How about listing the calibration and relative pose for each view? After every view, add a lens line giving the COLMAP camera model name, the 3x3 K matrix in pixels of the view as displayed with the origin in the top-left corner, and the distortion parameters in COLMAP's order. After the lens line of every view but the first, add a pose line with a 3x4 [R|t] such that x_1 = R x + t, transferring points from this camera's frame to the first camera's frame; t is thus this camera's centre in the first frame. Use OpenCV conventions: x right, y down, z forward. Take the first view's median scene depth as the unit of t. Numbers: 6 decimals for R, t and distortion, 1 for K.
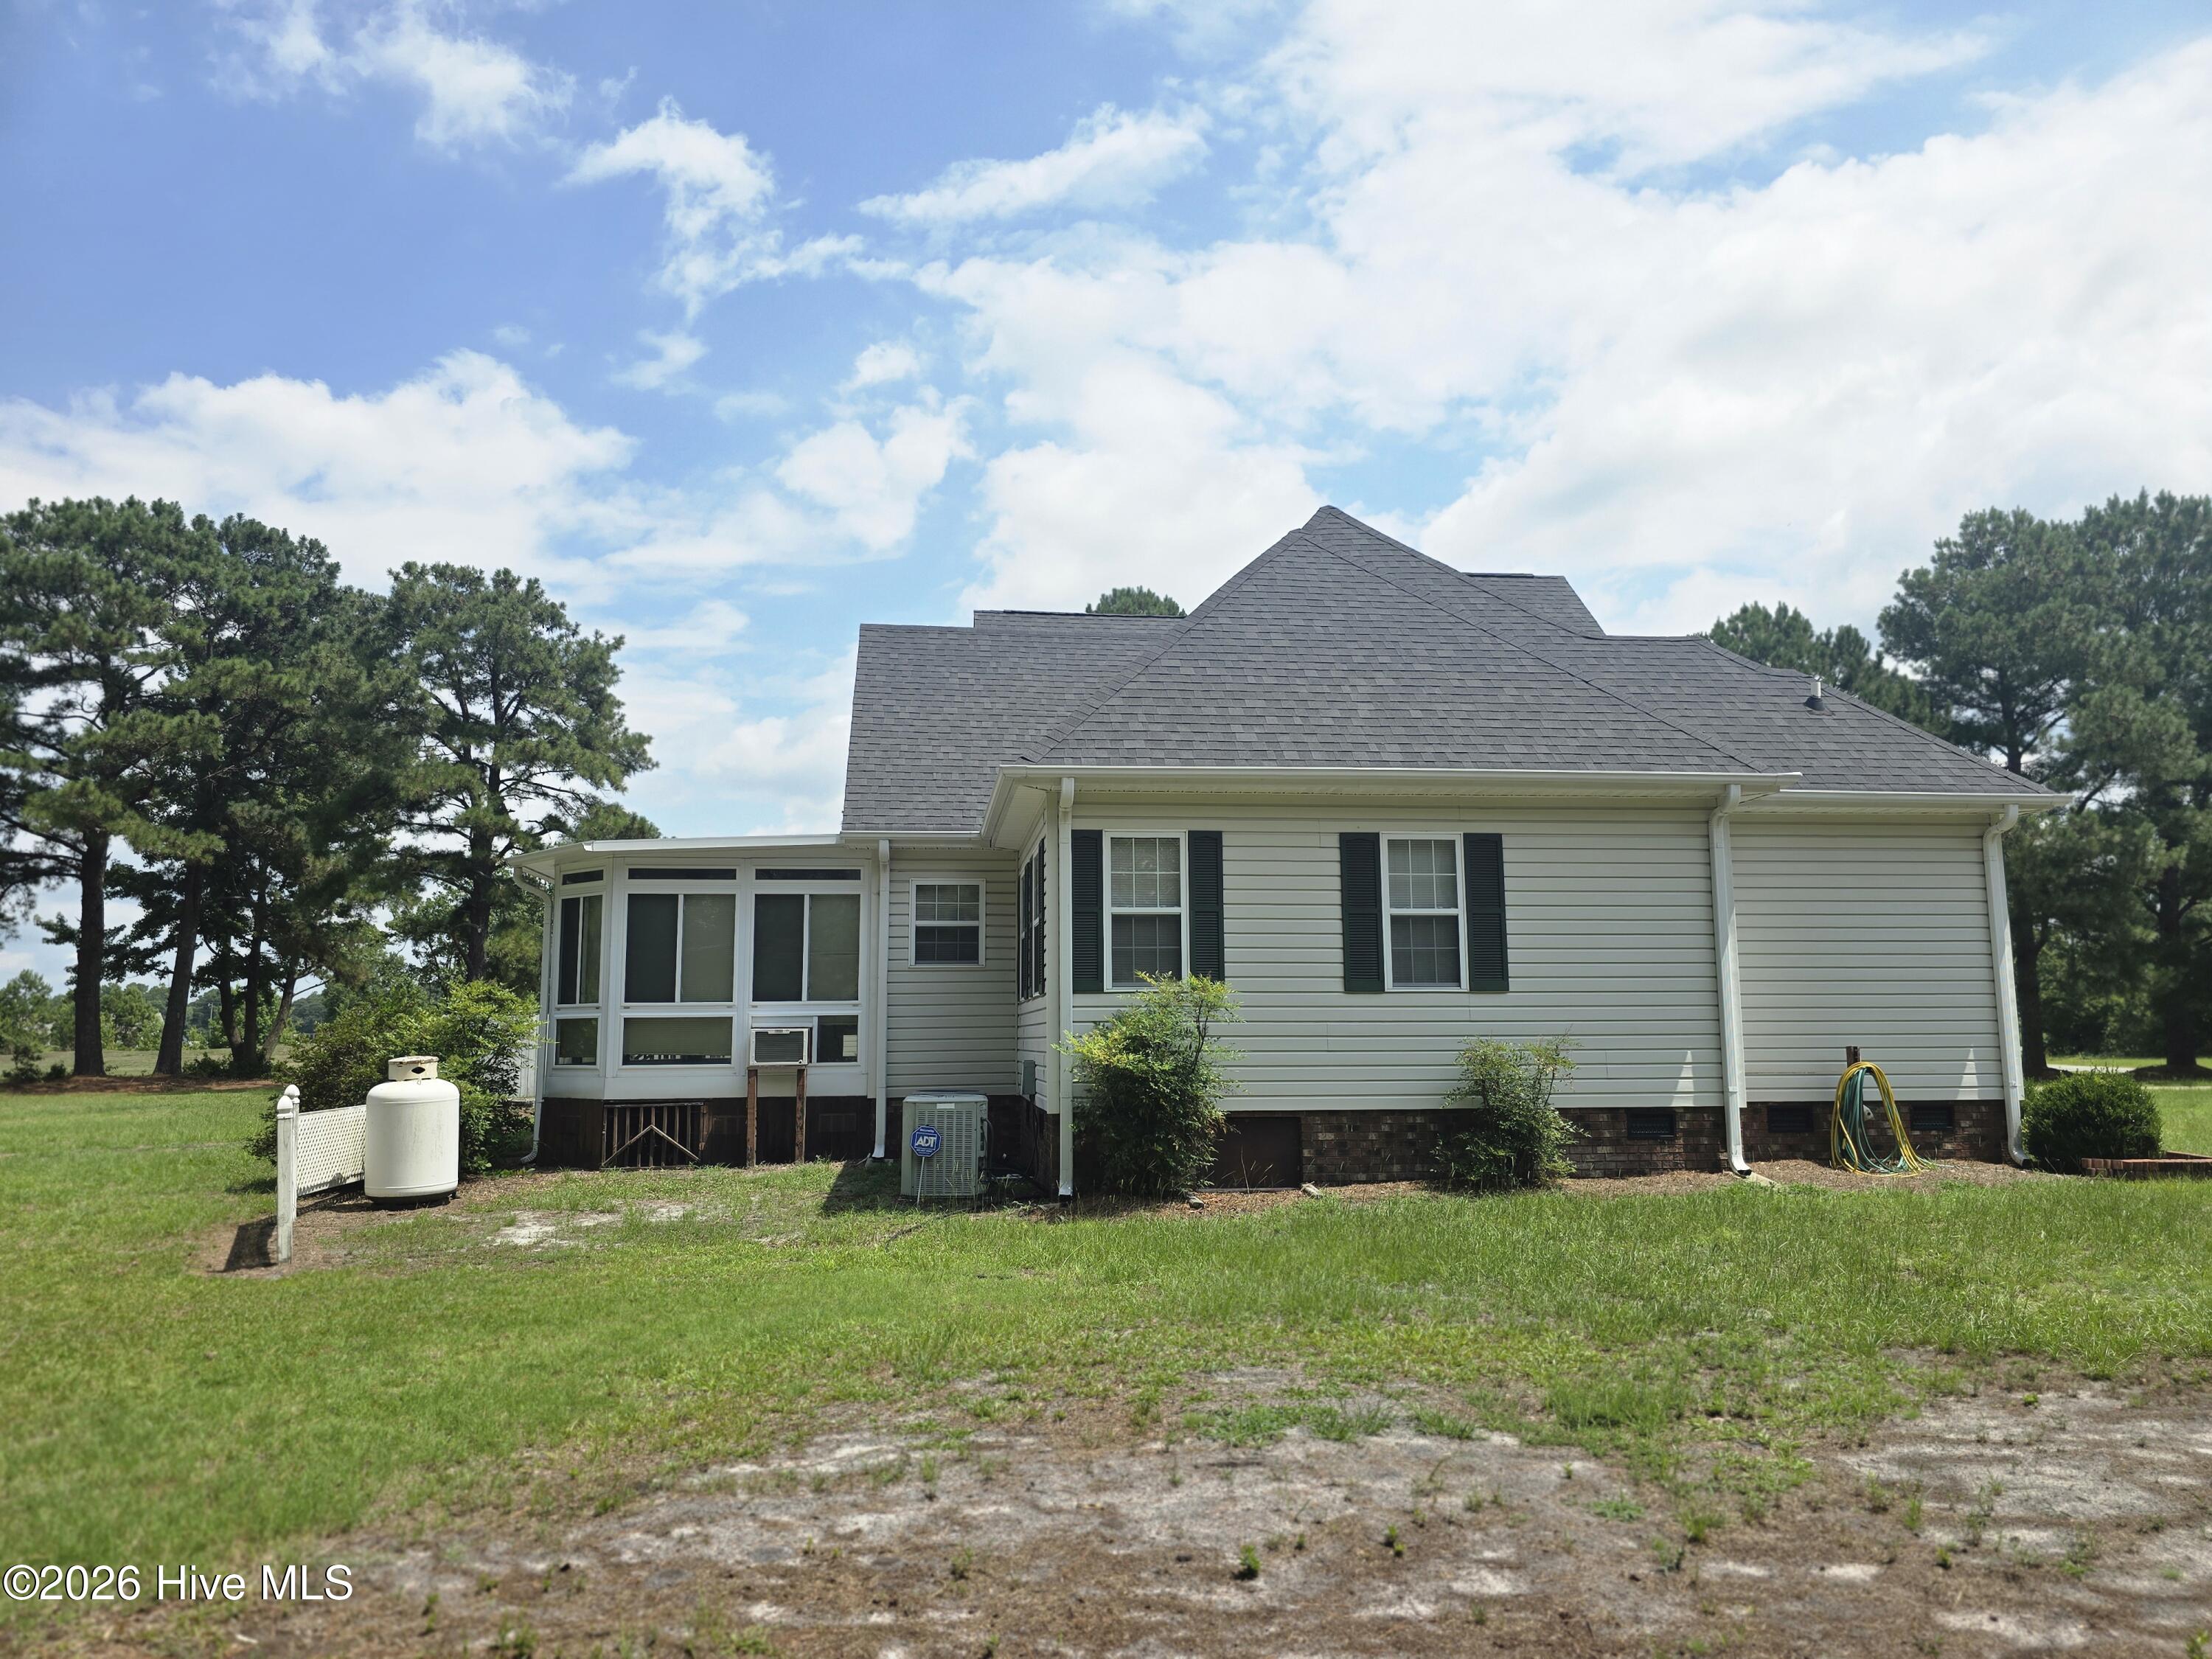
lens RADIAL K [[1576.4, 0, 1106.0], [0, 1576.4, 829.5], [0, 0, 1]] dist [0.100604, -0.192090]
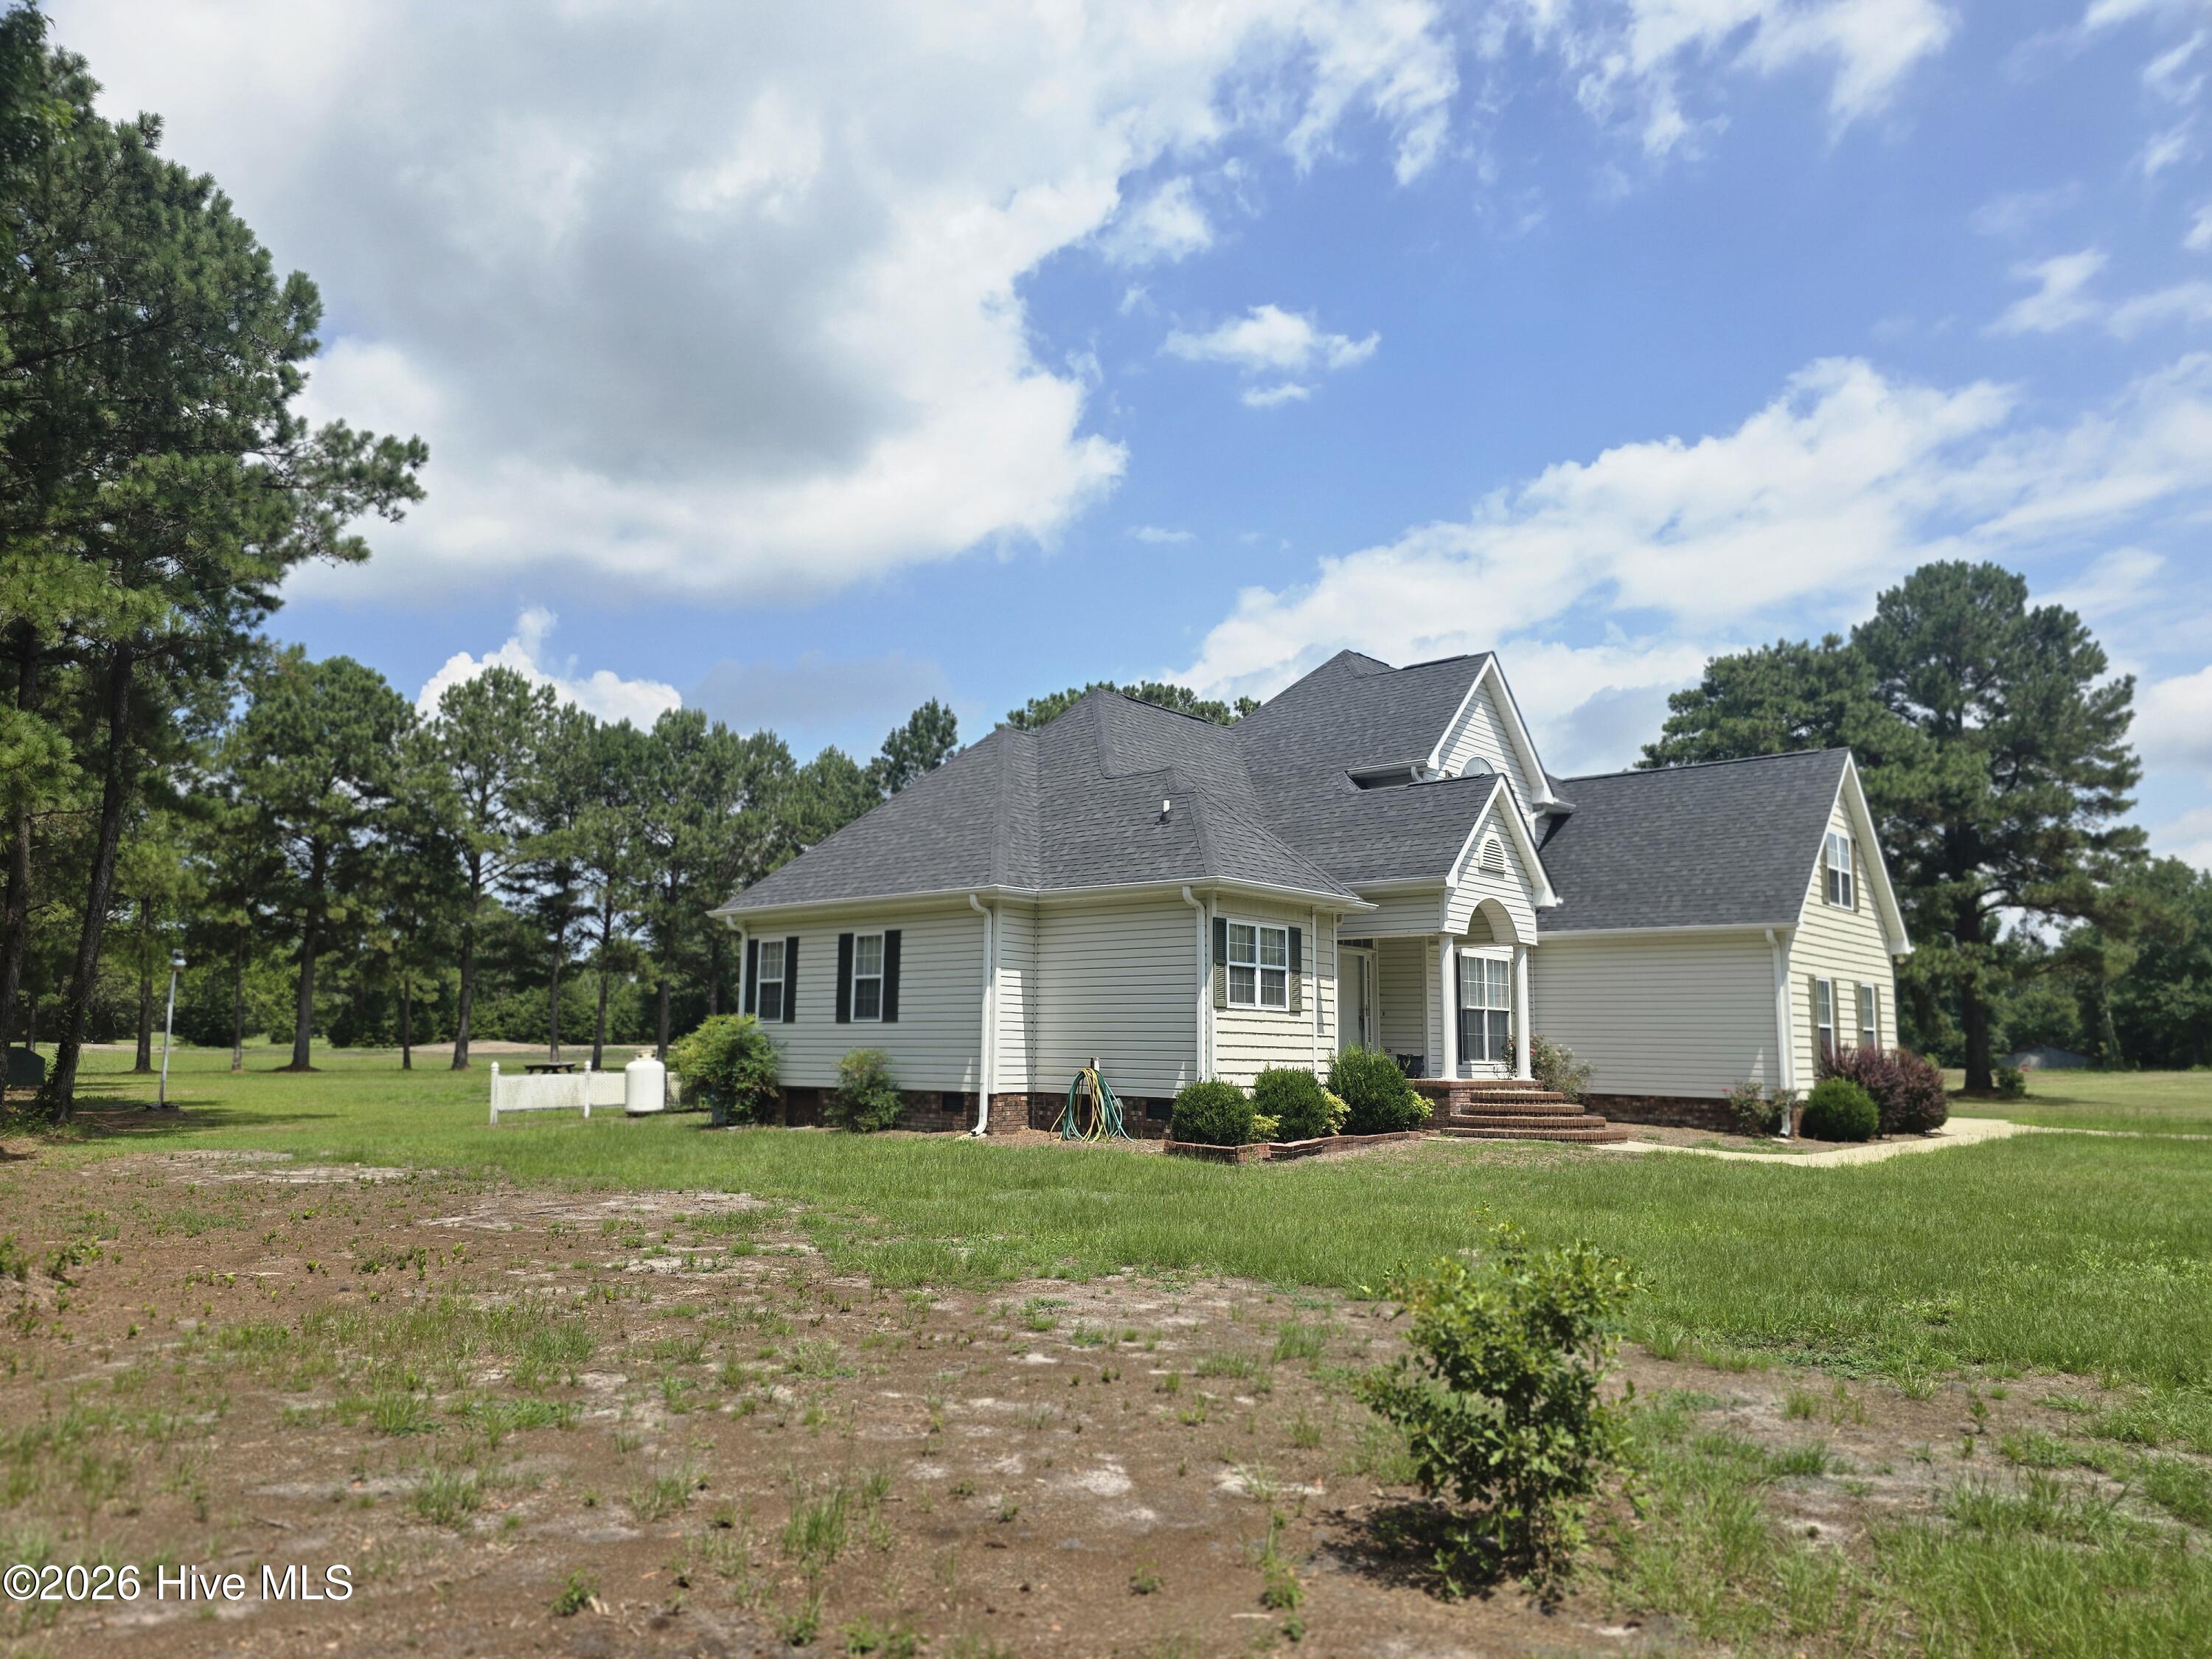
lens RADIAL K [[1576.4, 0, 1106.0], [0, 1576.4, 829.5], [0, 0, 1]] dist [0.100604, -0.192090]
pose [[0.627720, -0.091127, -0.773087, 1.727417], [0.089962, 0.994962, -0.044234, -0.009506], [0.773224, -0.041782, 0.632755, 0.095756]]
